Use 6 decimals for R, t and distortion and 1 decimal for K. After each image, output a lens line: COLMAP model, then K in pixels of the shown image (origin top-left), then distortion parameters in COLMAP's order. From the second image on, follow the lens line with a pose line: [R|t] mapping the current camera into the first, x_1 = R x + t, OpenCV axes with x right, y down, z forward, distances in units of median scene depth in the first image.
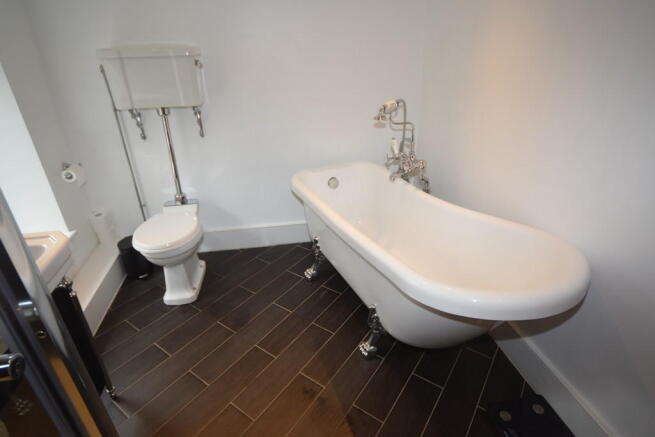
lens RADIAL K [[350.8, 0, 330.7], [0, 350.8, 220.9], [0, 0, 1]] dist [-0.014287, 0.002288]
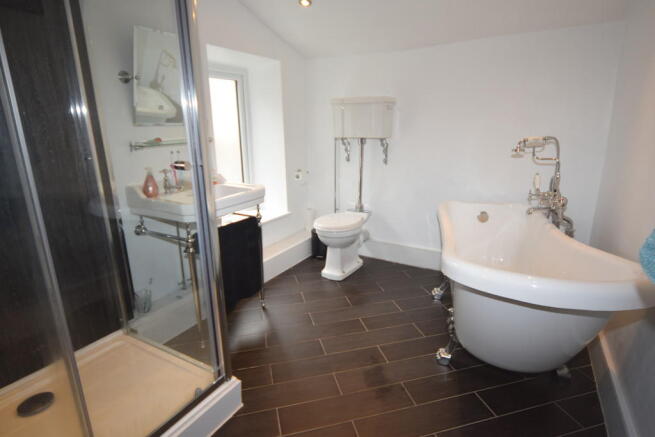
lens RADIAL K [[350.8, 0, 330.7], [0, 350.8, 220.9], [0, 0, 1]] dist [-0.014287, 0.002288]
pose [[0.763887, 0.180243, -0.619668, 0.356428], [-0.296198, 0.951017, -0.088511, 0.151297], [0.573361, 0.251157, 0.779857, -0.081727]]
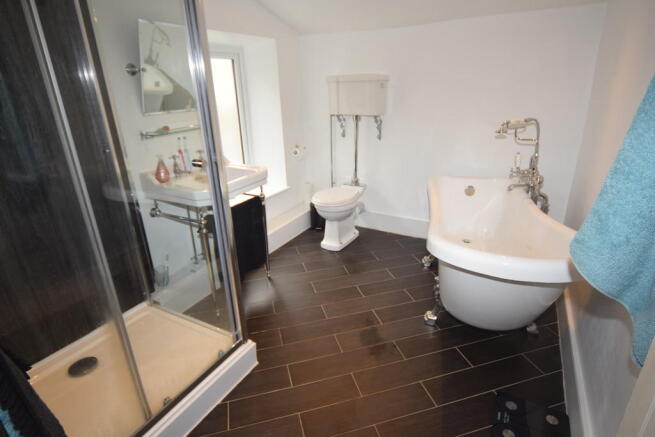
lens RADIAL K [[350.8, 0, 330.7], [0, 350.8, 220.9], [0, 0, 1]] dist [-0.014287, 0.002288]
pose [[0.775196, 0.227210, -0.589447, 0.398205], [-0.276292, 0.961047, 0.007090, 0.117160], [0.568097, 0.157364, 0.807776, -0.169089]]
